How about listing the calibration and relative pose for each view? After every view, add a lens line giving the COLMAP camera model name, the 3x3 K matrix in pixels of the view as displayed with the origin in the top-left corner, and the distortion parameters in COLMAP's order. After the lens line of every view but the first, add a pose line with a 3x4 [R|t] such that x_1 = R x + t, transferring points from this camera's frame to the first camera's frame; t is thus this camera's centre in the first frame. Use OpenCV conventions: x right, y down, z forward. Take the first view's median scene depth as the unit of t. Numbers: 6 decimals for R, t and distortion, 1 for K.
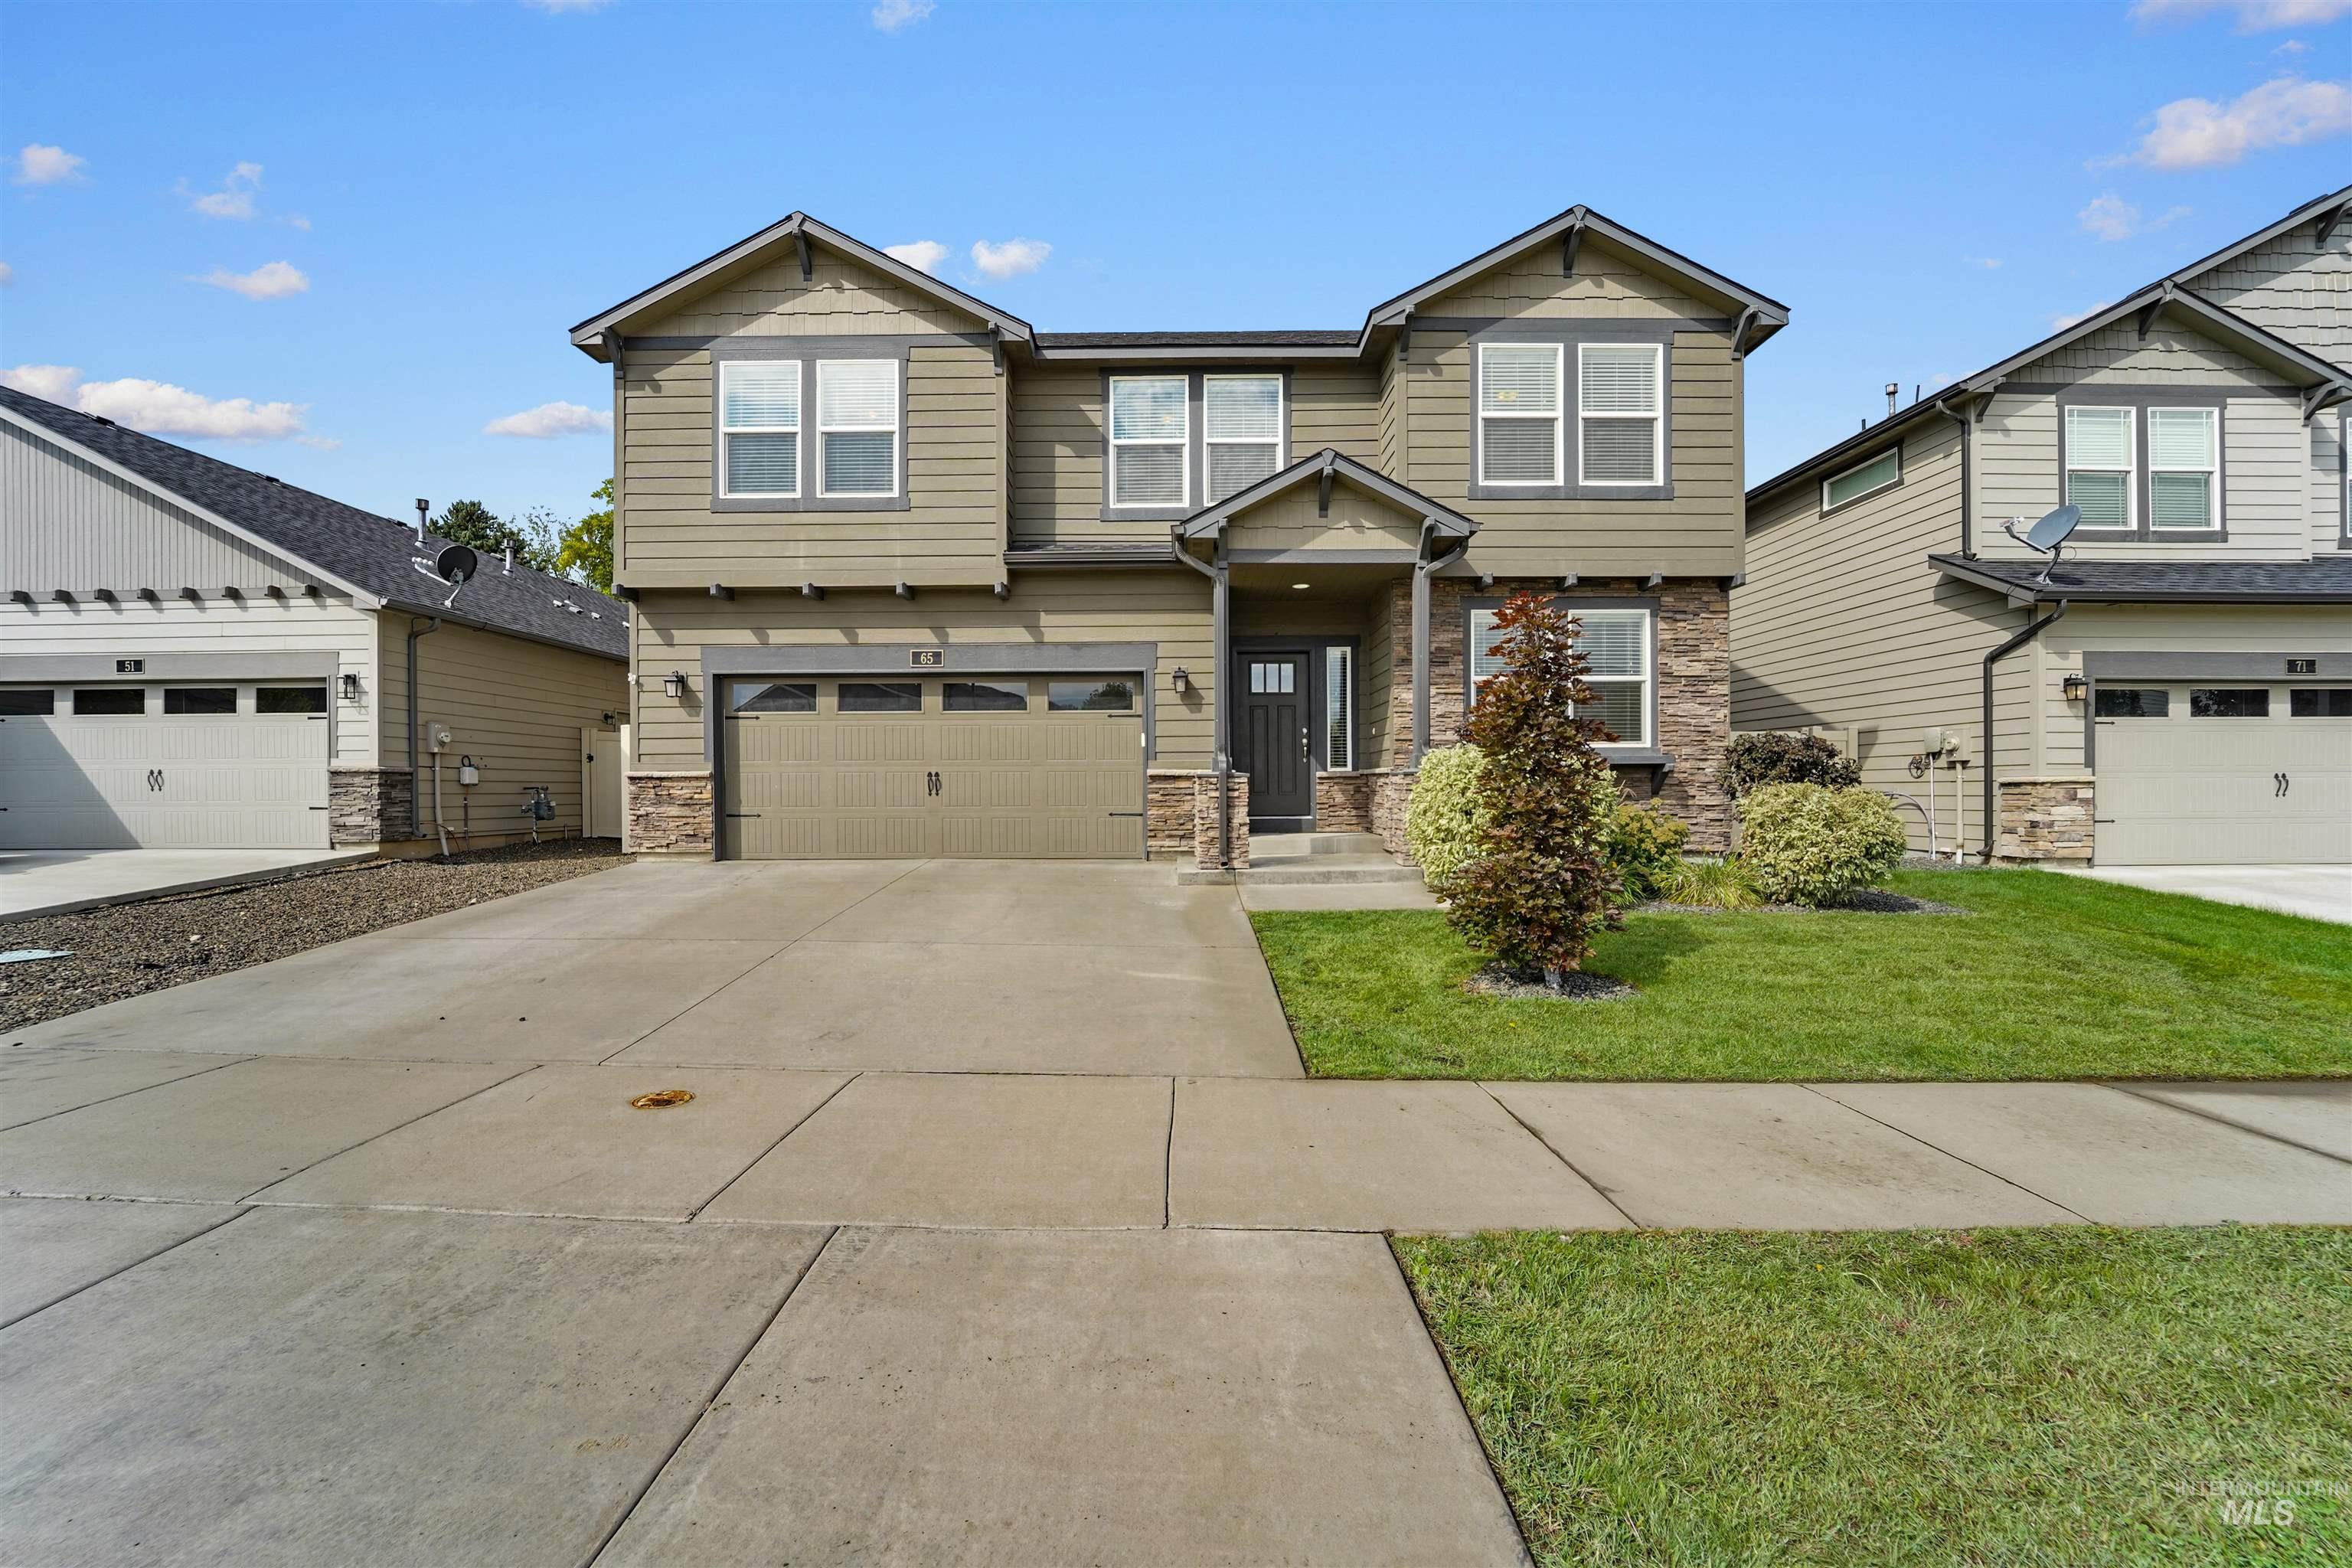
lens RADIAL K [[970.2, 0, 1180.2], [0, 970.2, 795.8], [0, 0, 1]] dist [-0.018210, 0.000084]
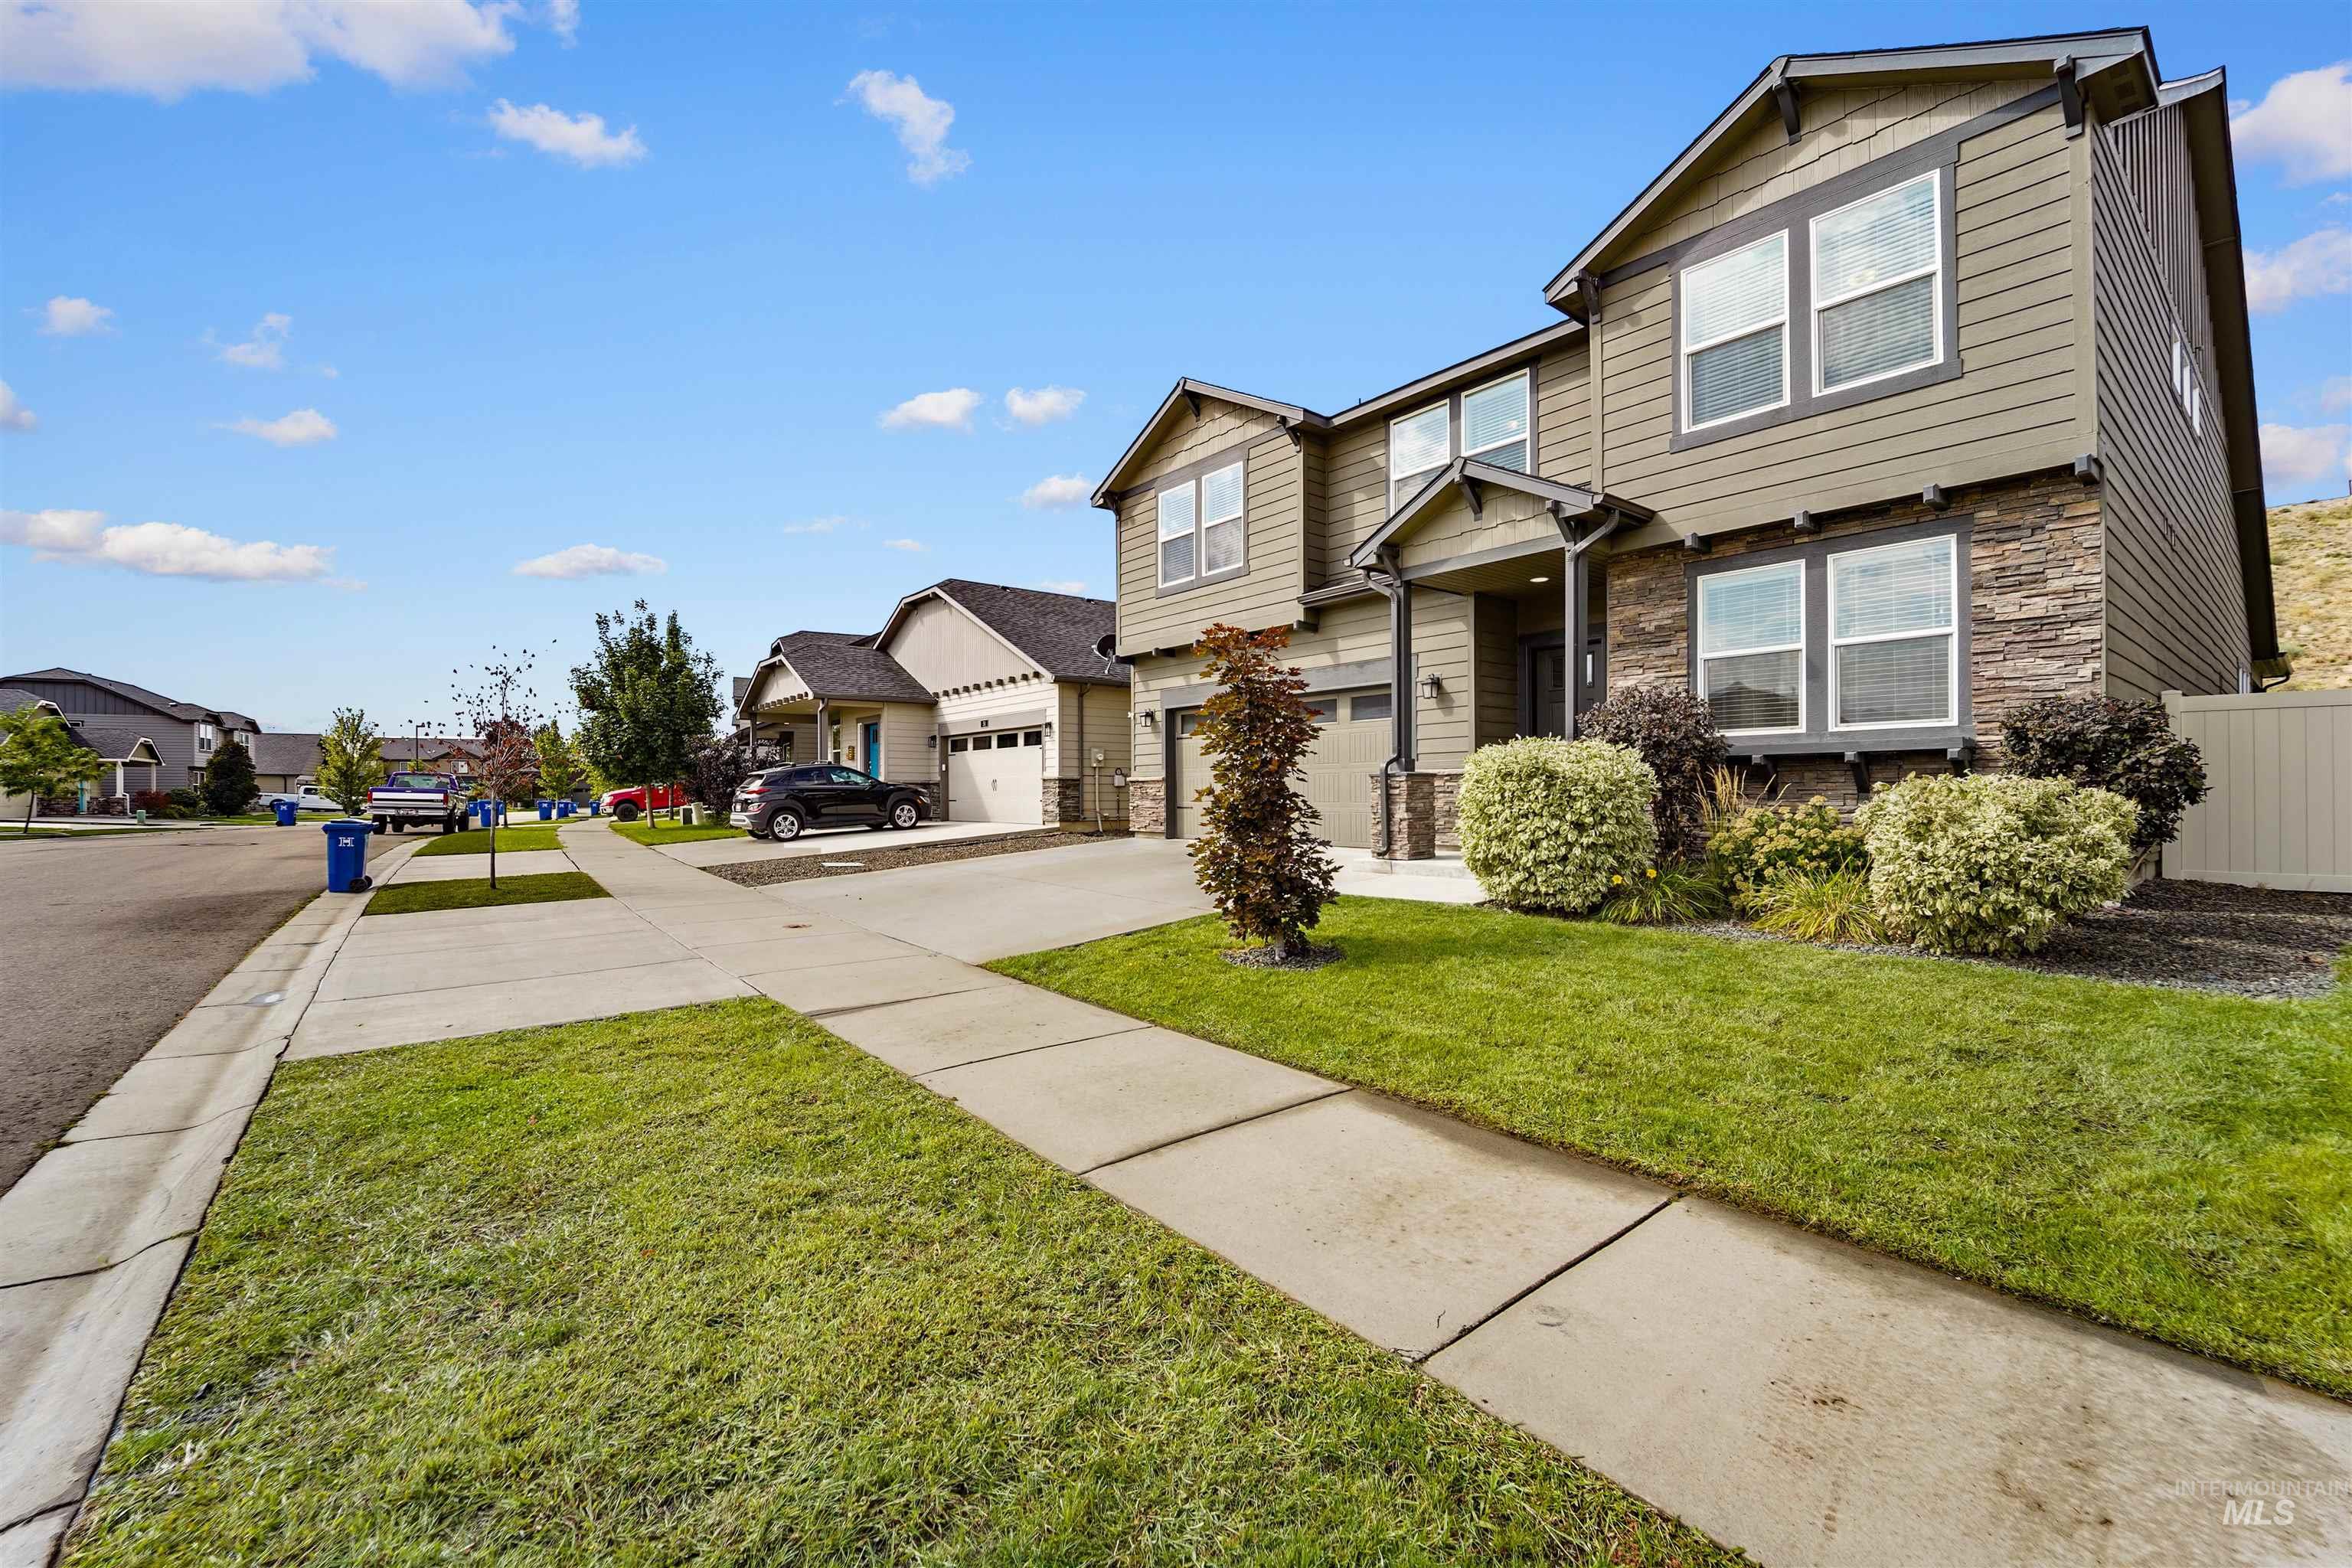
lens RADIAL K [[970.2, 0, 1180.2], [0, 970.2, 795.8], [0, 0, 1]] dist [-0.018210, 0.000084]
pose [[0.630534, 0.002273, -0.776158, 0.659115], [-0.003696, 0.999993, -0.000074, 0.003763], [0.776153, 0.002916, 0.630538, 0.102407]]
